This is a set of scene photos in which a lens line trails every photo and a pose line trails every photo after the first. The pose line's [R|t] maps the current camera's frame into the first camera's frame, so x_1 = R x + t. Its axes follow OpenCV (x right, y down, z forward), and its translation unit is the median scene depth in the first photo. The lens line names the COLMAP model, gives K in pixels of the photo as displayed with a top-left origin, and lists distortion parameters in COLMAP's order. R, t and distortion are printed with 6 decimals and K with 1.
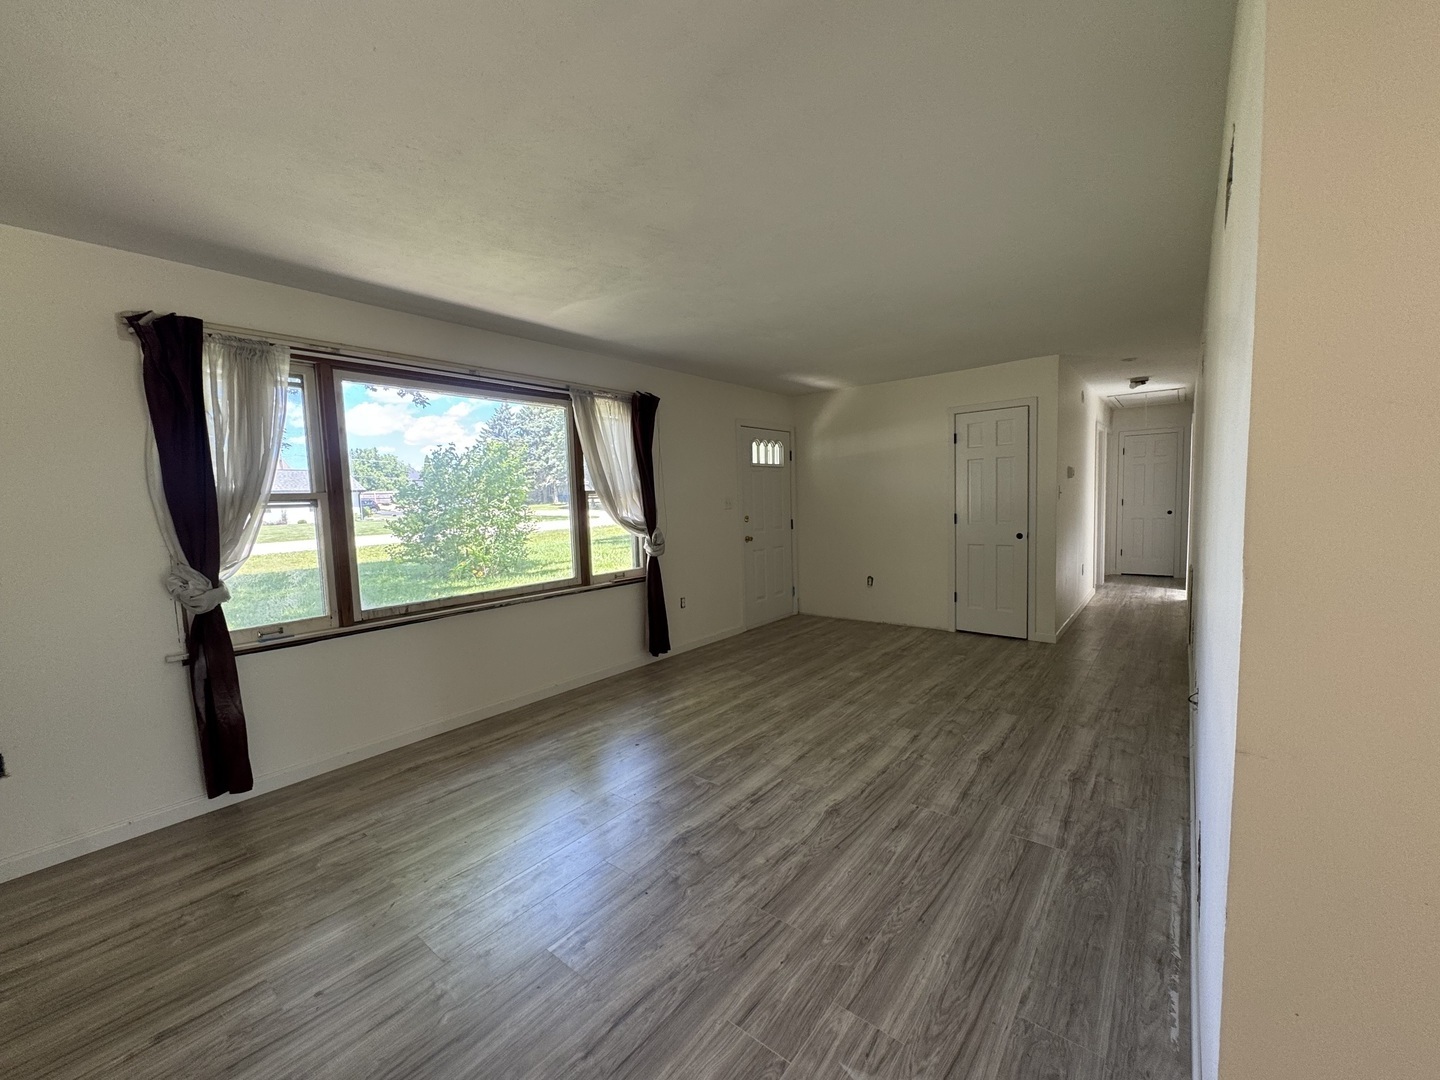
lens RADIAL K [[573.3, 0, 720.9], [0, 573.3, 541.9], [0, 0, 1]] dist [-0.002231, 0.000481]
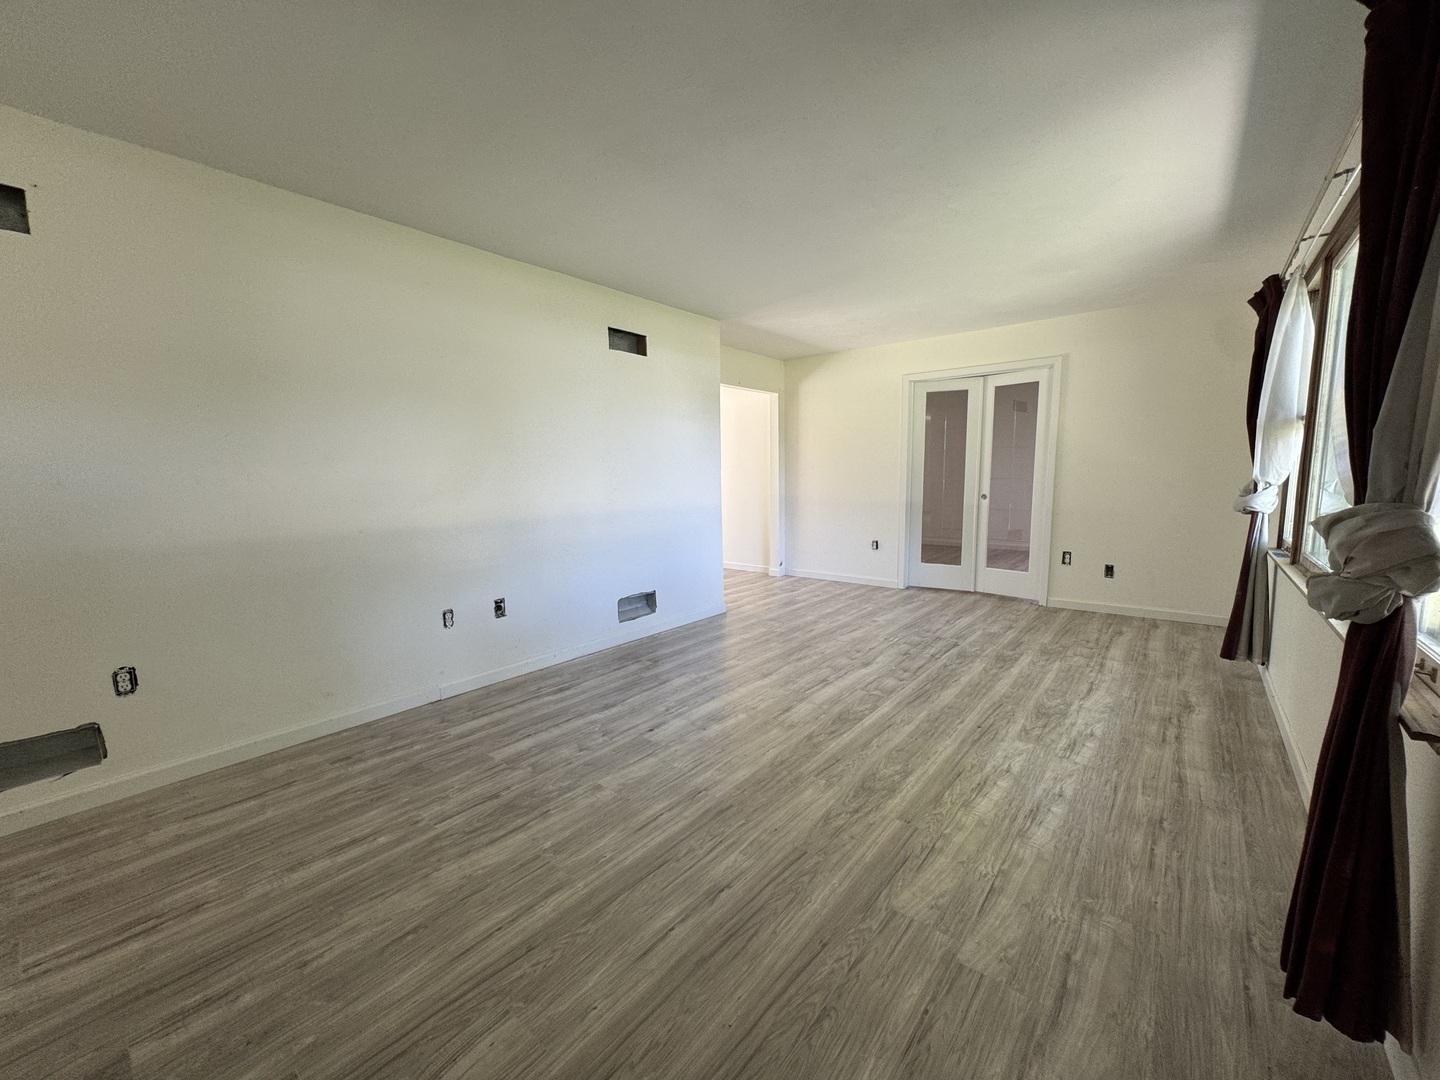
lens RADIAL K [[573.3, 0, 720.9], [0, 573.3, 541.9], [0, 0, 1]] dist [-0.002231, 0.000481]
pose [[-0.998928, 0.044992, 0.010904, 0.206659], [0.046260, 0.979171, 0.197699, -0.095696], [-0.001782, 0.197992, -0.980202, 1.719858]]
